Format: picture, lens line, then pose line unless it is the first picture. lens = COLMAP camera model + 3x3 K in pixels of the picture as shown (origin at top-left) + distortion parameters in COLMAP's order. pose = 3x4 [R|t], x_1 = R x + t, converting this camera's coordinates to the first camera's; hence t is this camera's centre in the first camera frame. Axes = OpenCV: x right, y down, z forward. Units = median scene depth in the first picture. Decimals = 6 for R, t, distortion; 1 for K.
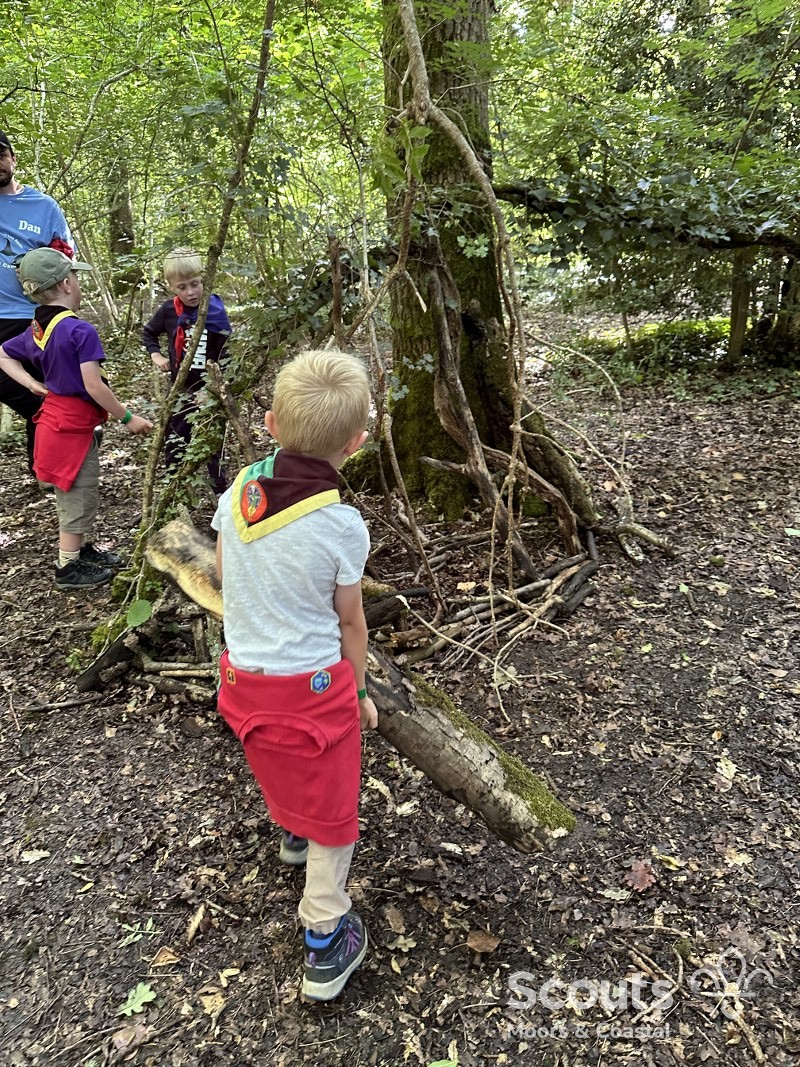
lens RADIAL K [[736.5, 0, 414.1], [0, 736.5, 527.3], [0, 0, 1]] dist [0.003866, -0.063937]
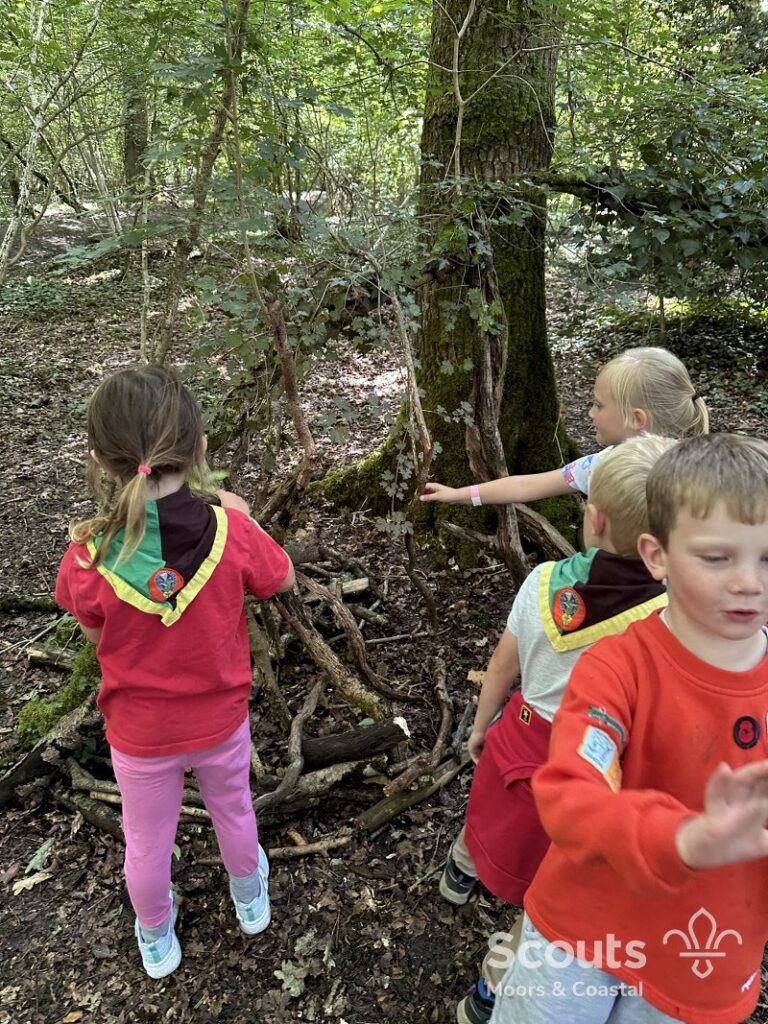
lens RADIAL K [[724.6, 0, 384.0], [0, 724.6, 512.0], [0, 0, 1]] dist [-0.006257, -0.071413]
pose [[0.995327, 0.093183, -0.025332, -0.030867], [-0.091139, 0.993199, 0.072449, -0.150681], [0.031911, -0.069802, 0.997050, 0.202998]]
